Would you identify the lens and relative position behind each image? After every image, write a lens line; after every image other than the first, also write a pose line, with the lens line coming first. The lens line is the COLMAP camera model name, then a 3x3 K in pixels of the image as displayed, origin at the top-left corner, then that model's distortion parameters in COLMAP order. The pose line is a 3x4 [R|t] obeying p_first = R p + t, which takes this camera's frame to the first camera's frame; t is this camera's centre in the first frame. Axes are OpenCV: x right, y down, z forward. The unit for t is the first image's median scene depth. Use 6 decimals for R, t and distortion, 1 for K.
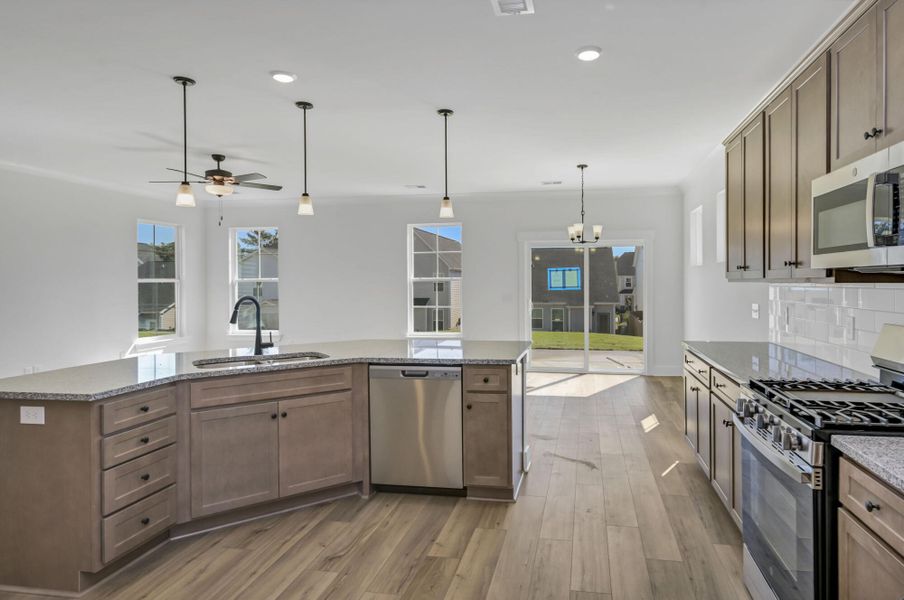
lens RADIAL K [[517.7, 0, 505.9], [0, 517.7, 281.2], [0, 0, 1]] dist [0.001251, -0.001615]
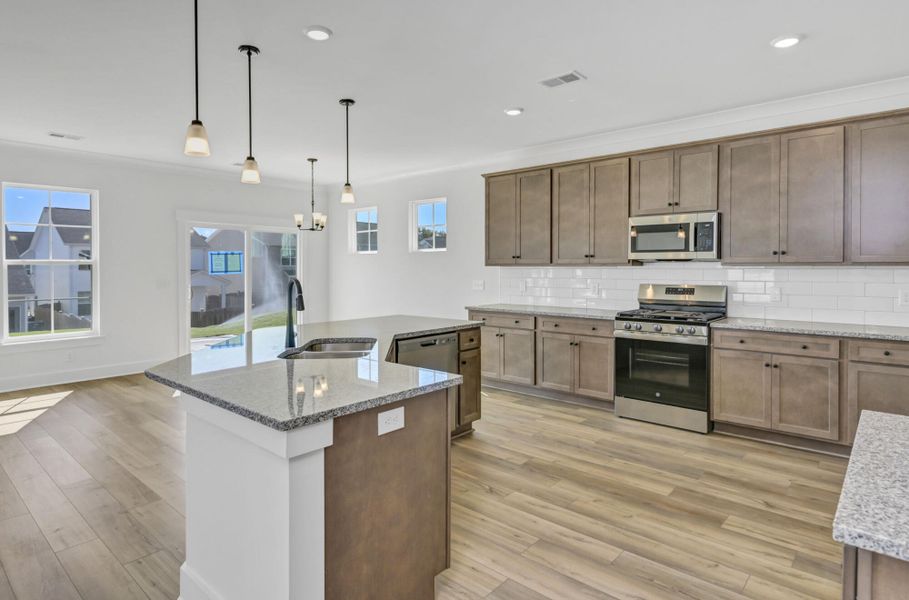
lens RADIAL K [[500.2, 0, 446.6], [0, 500.2, 271.3], [0, 0, 1]] dist [0.010914, -0.000226]
pose [[0.549493, -0.004917, 0.835484, -1.074299], [-0.001621, 0.999975, 0.006951, 0.009497], [-0.835497, -0.005174, 0.549471, 0.346369]]
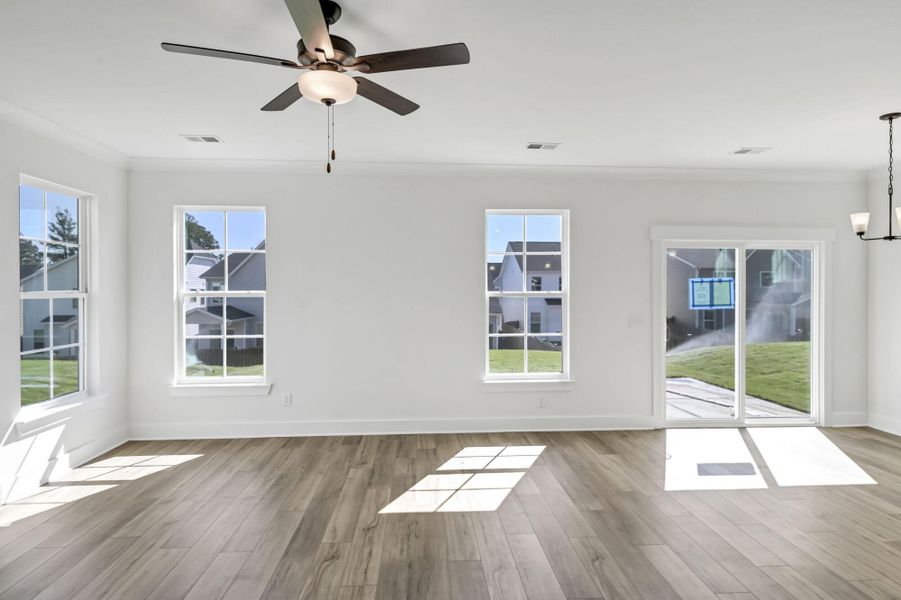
lens RADIAL K [[514.2, 0, 458.6], [0, 514.2, 294.4], [0, 0, 1]] dist [-0.026156, -0.002373]
pose [[0.976016, 0.001571, 0.217695, -0.914041], [-0.003270, 0.999967, 0.007445, -0.018115], [-0.217676, -0.007978, 0.975989, 0.957395]]
